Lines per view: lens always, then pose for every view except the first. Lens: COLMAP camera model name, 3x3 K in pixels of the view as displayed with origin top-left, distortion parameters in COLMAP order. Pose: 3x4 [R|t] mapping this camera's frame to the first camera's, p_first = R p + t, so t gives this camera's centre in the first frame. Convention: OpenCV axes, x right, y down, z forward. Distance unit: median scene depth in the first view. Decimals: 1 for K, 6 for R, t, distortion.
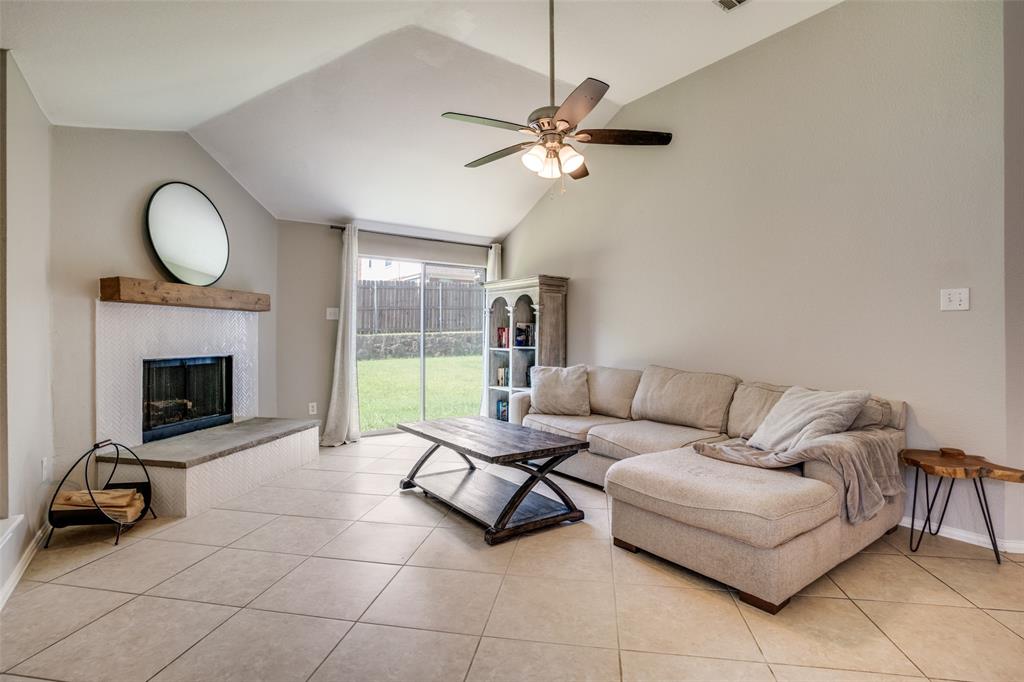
lens RADIAL K [[502.9, 0, 516.5], [0, 502.9, 341.1], [0, 0, 1]] dist [-0.026908, 0.006595]
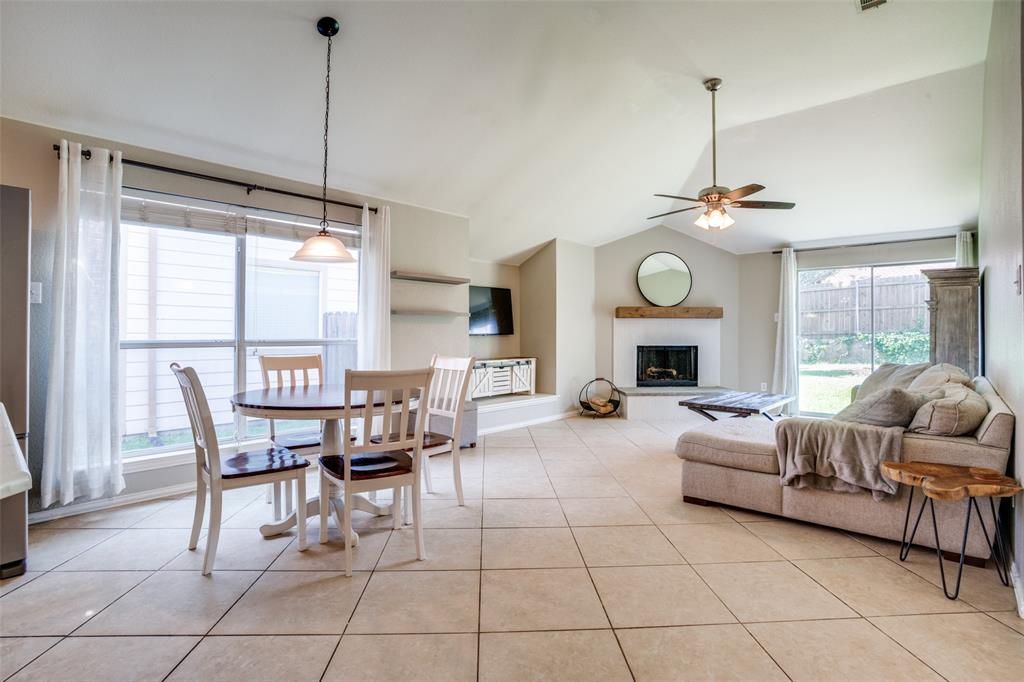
lens RADIAL K [[502.9, 0, 508.9], [0, 502.9, 334.1], [0, 0, 1]] dist [-0.026908, 0.006595]
pose [[0.206122, 0.000711, -0.978526, 1.090728], [-0.011223, 0.999936, -0.001638, -0.000176], [0.978462, 0.011319, 0.206117, 0.051876]]
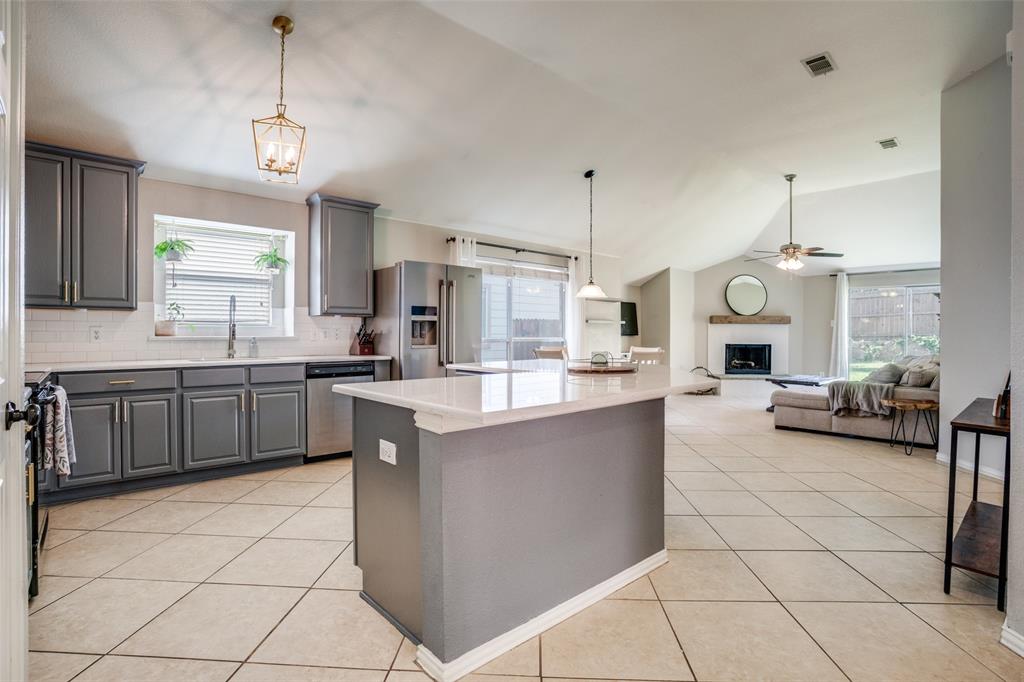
lens RADIAL K [[502.9, 0, 517.2], [0, 502.9, 337.3], [0, 0, 1]] dist [-0.026908, 0.006595]
pose [[0.128110, 0.007455, -0.991732, 1.759232], [-0.017339, 0.999836, 0.005276, 0.006439], [0.991608, 0.016520, 0.128218, -0.483919]]
